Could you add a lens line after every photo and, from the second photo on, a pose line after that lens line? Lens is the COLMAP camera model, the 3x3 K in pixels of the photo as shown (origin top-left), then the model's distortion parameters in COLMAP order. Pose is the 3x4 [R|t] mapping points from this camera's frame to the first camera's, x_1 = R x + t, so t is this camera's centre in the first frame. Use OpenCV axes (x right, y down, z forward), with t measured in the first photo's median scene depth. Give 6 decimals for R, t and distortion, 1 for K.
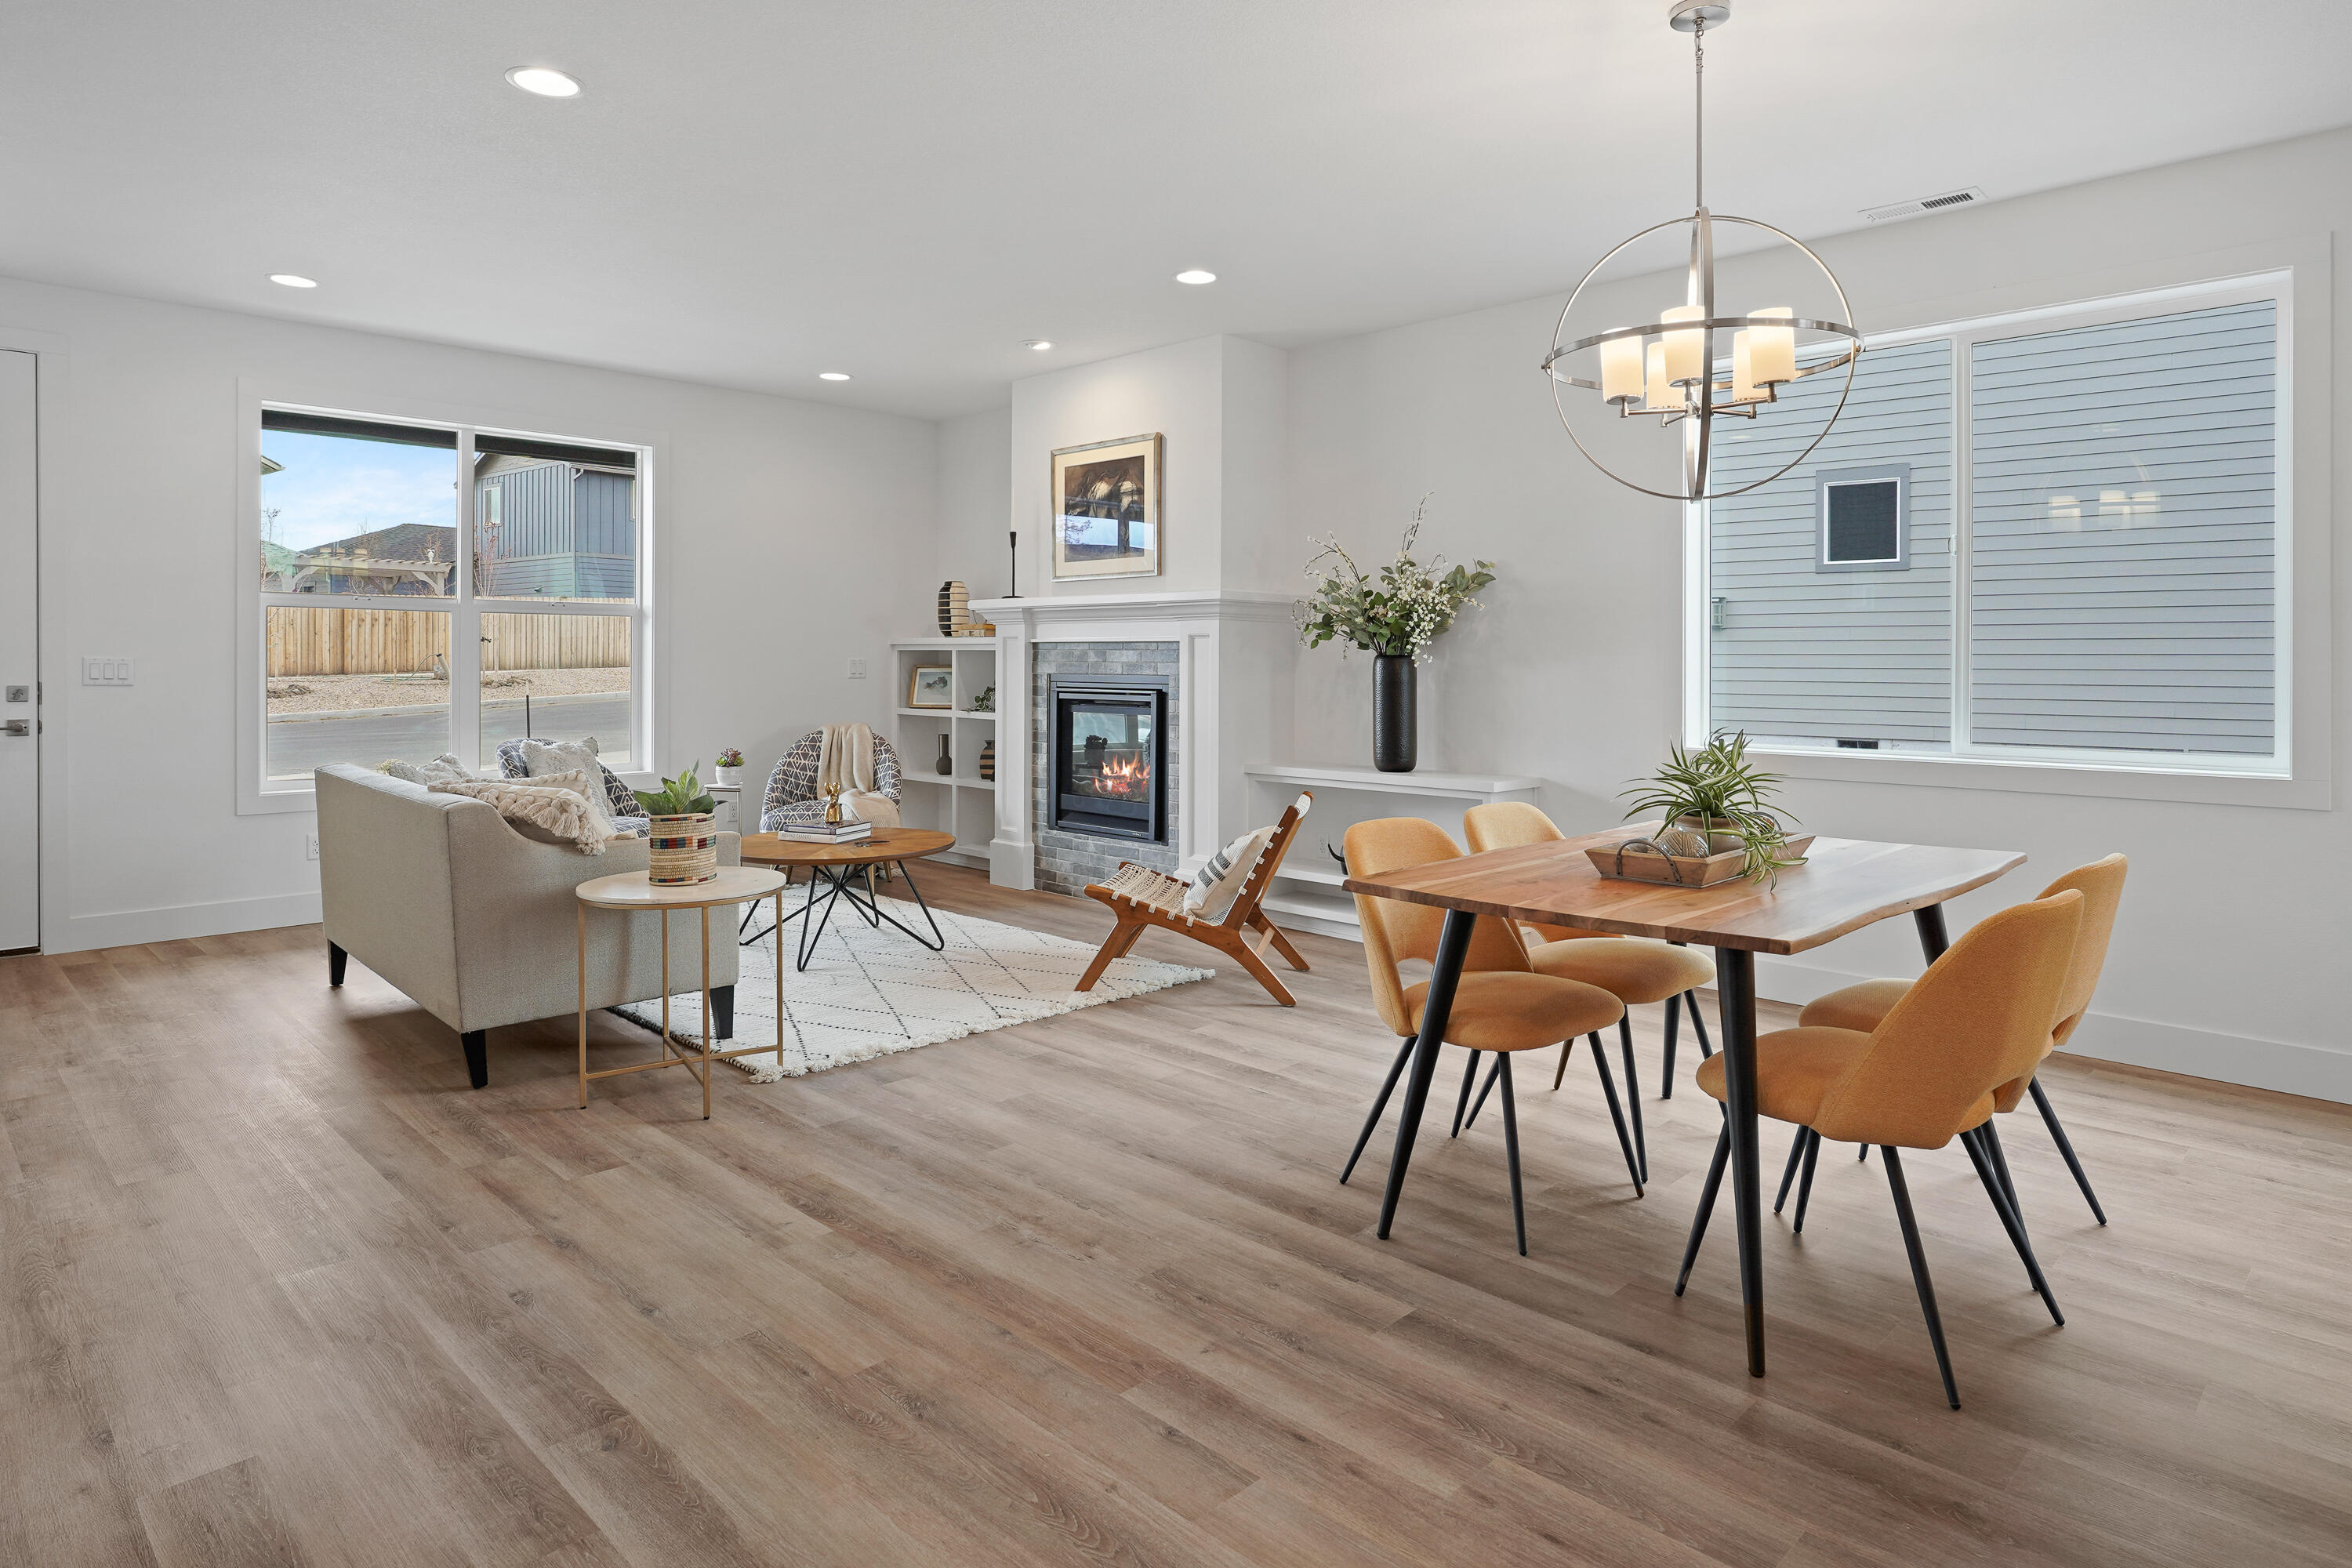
lens RADIAL K [[1338.7, 0, 1202.3], [0, 1338.7, 674.3], [0, 0, 1]] dist [-0.005172, 0.000221]
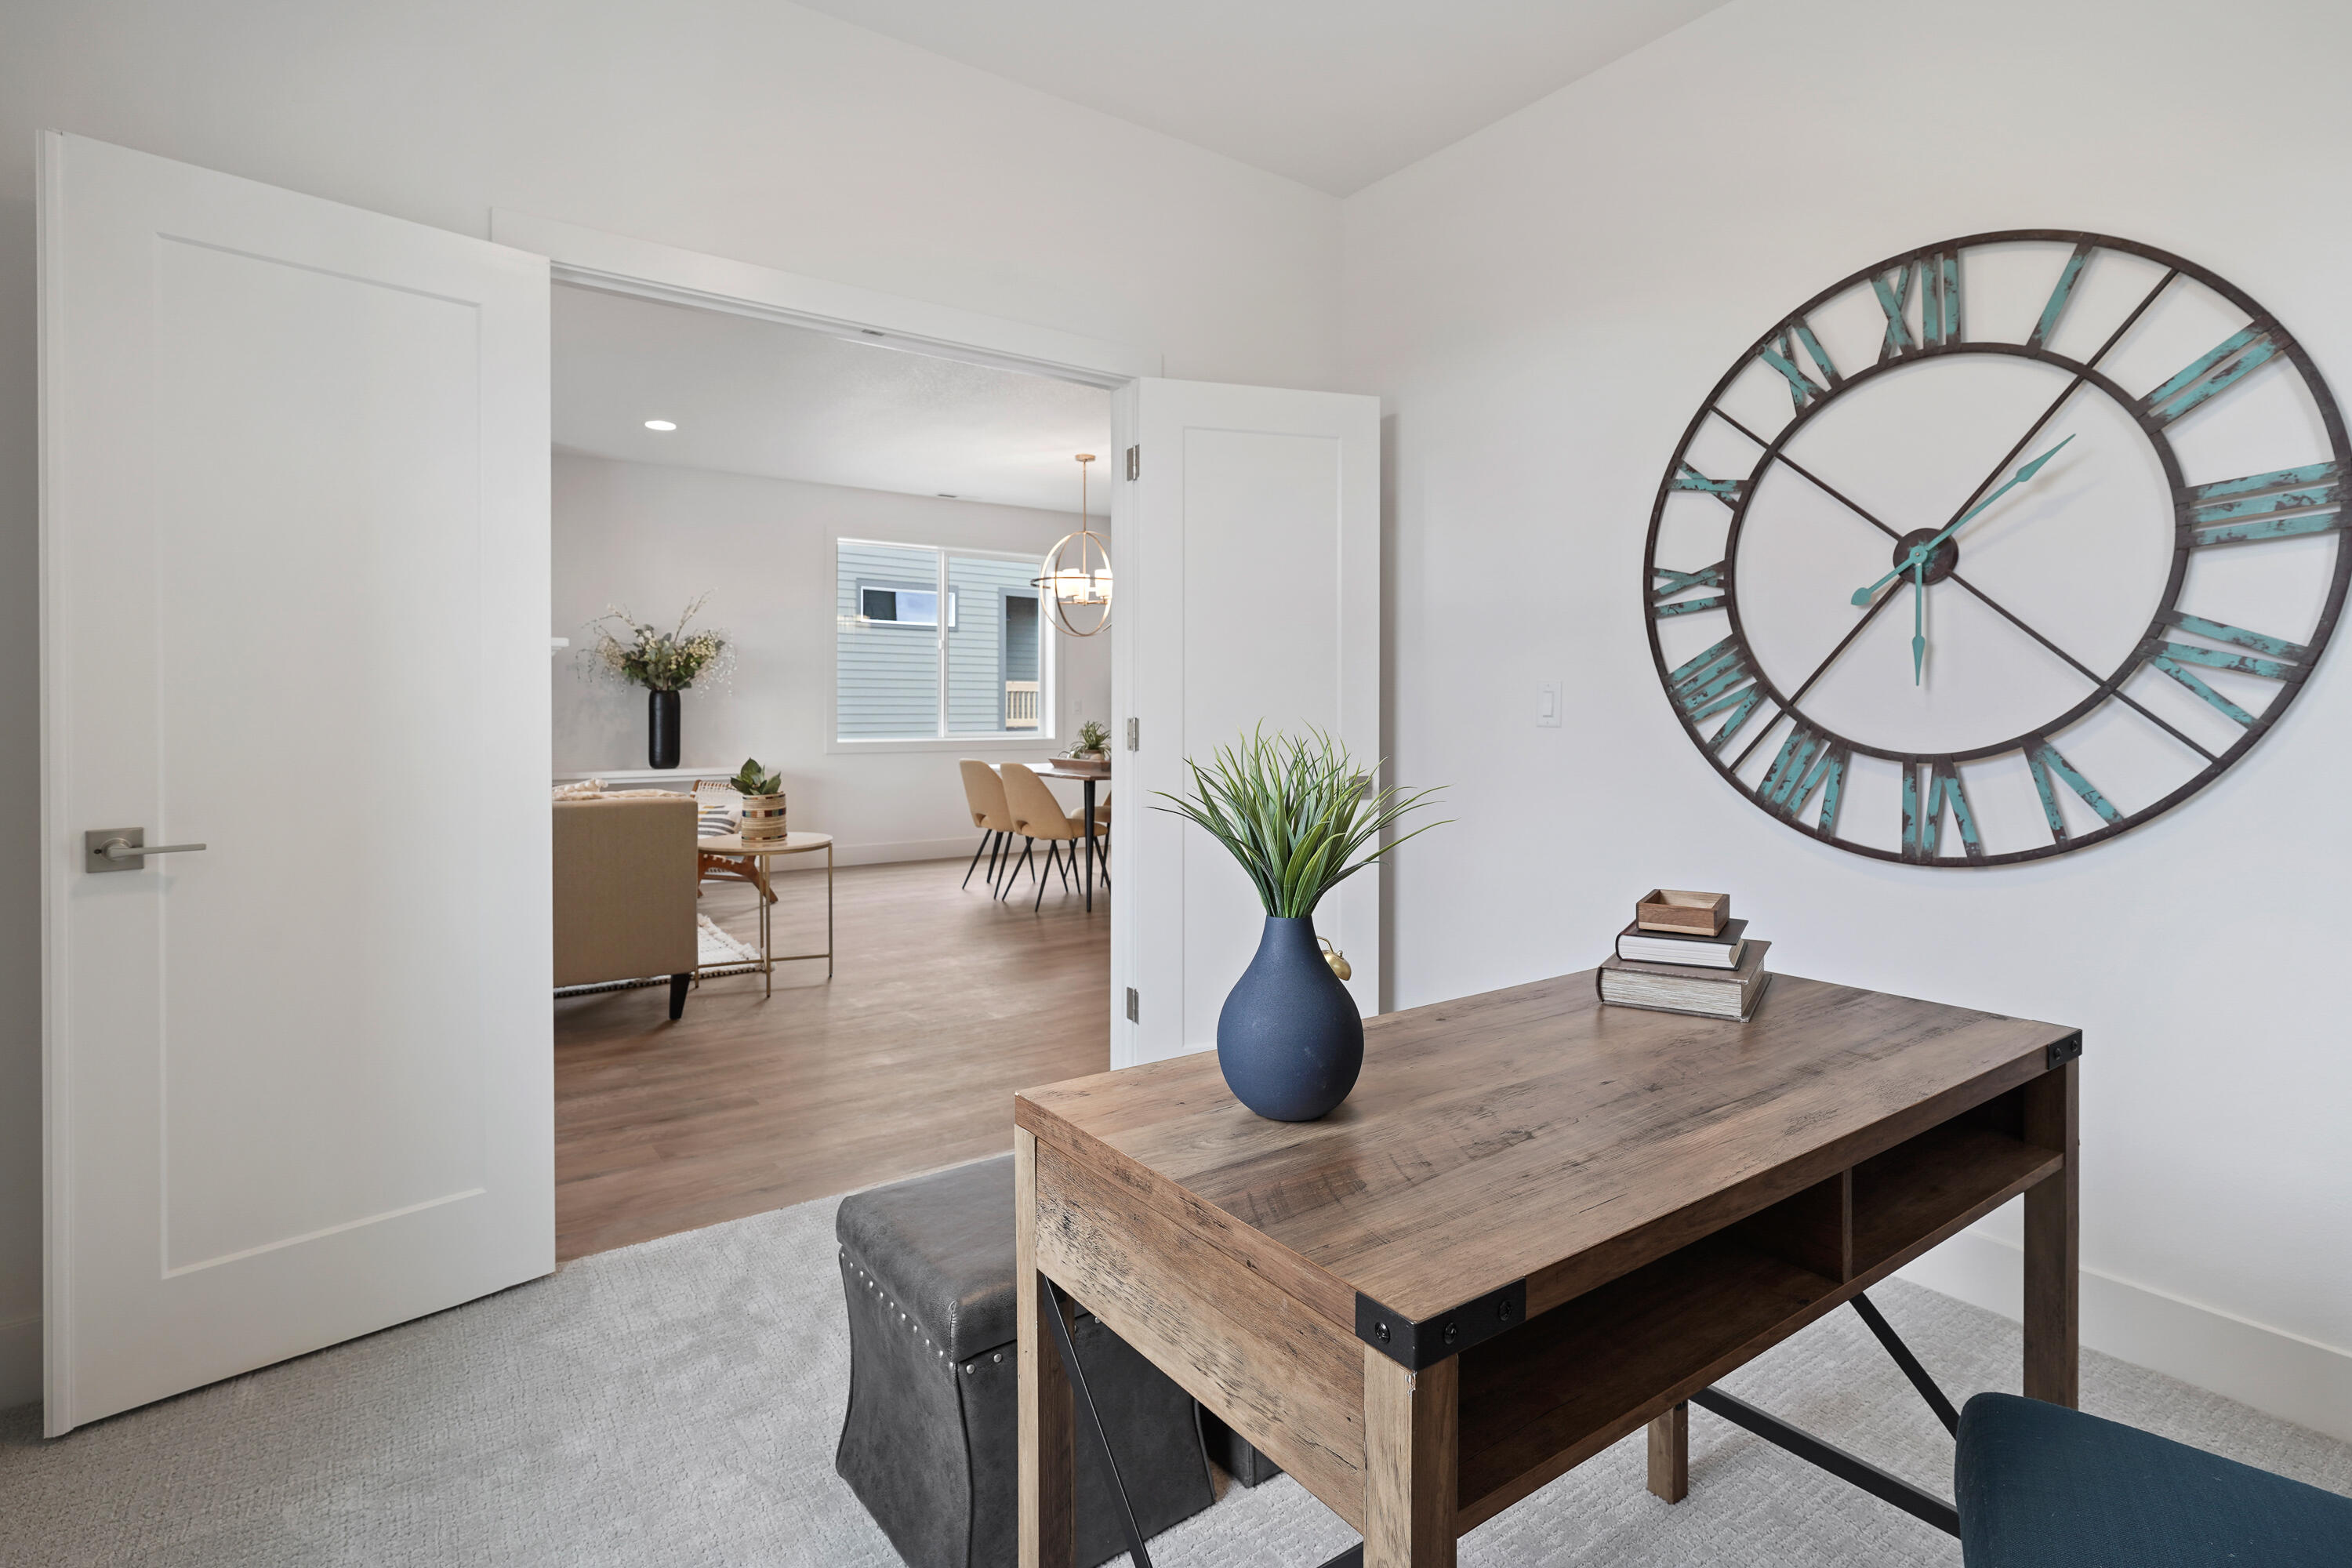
lens RADIAL K [[1152.3, 0, 1179.2], [0, 1152.3, 736.9], [0, 0, 1]] dist [-0.002834, 0.001473]
pose [[0.182229, -0.028519, 0.982842, -0.883783], [0.005918, 0.999593, 0.027907, 0.004513], [-0.983238, 0.000731, 0.182324, 0.180467]]
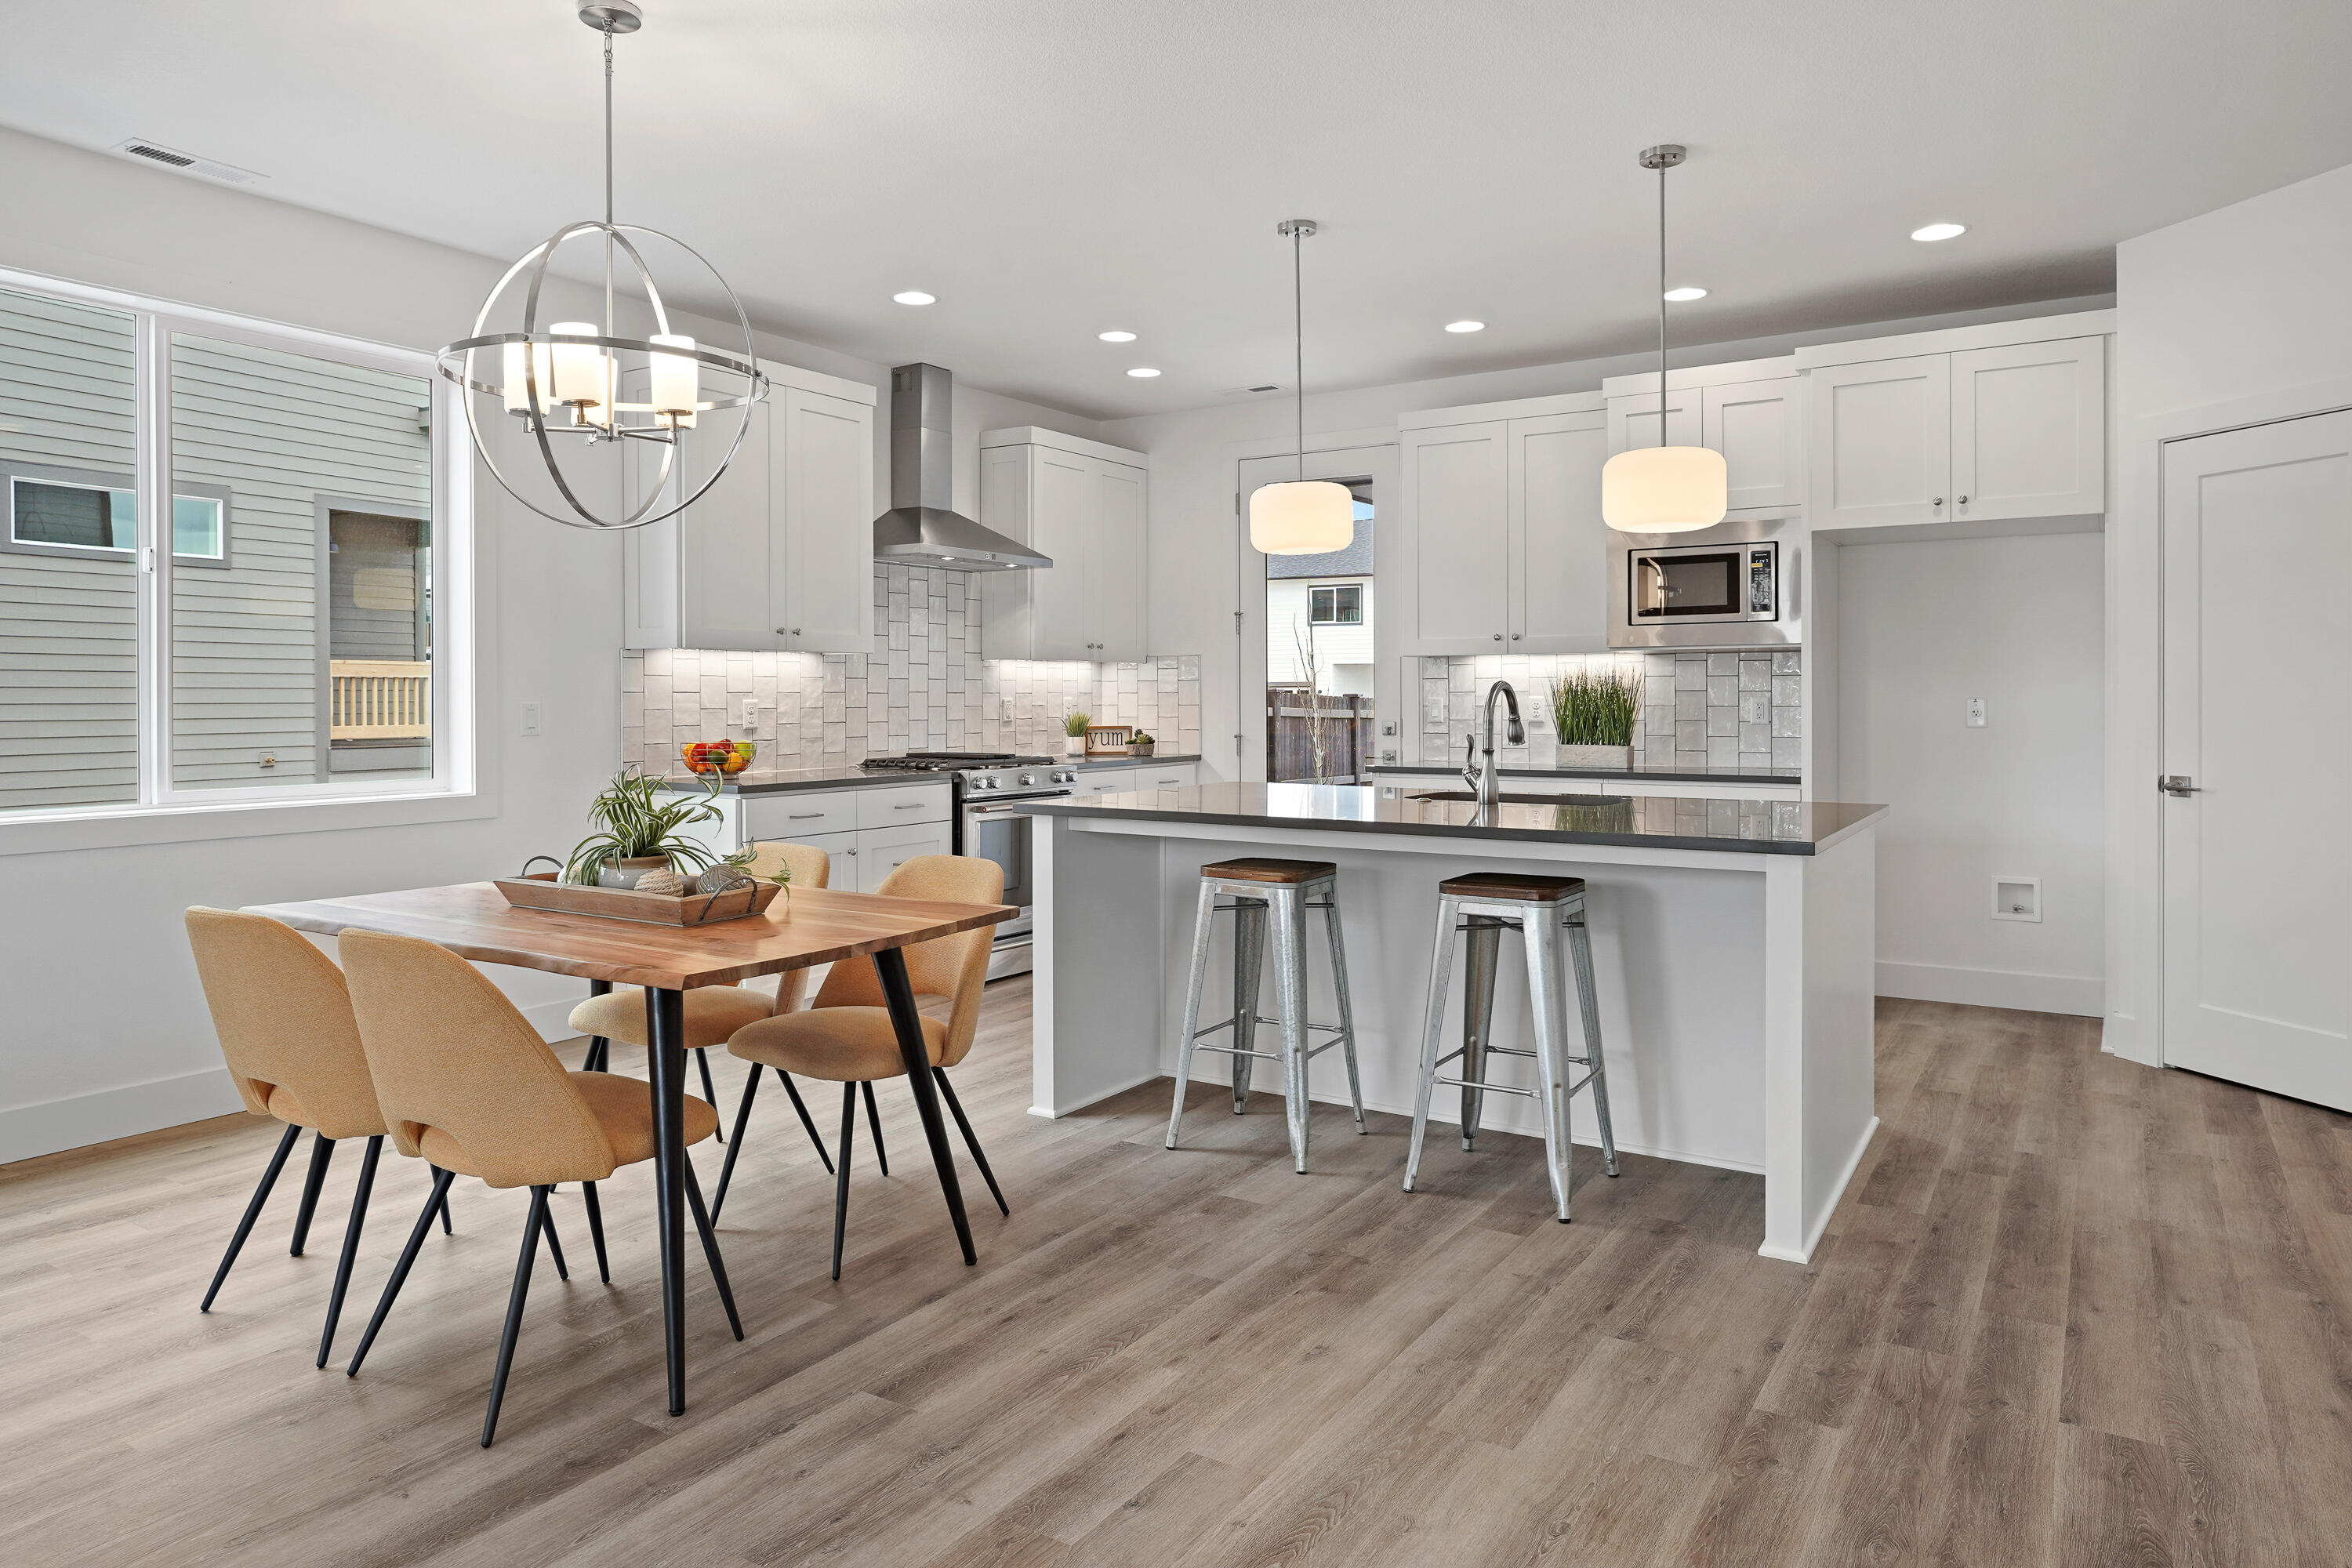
lens RADIAL K [[1445.1, 0, 1195.8], [0, 1445.1, 715.1], [0, 0, 1]] dist [-0.001151, -0.000250]
pose [[-0.207039, -0.016830, 0.978188, -0.334440], [0.011059, 0.999748, 0.019542, -0.005745], [-0.978270, 0.014864, -0.206801, 0.375198]]
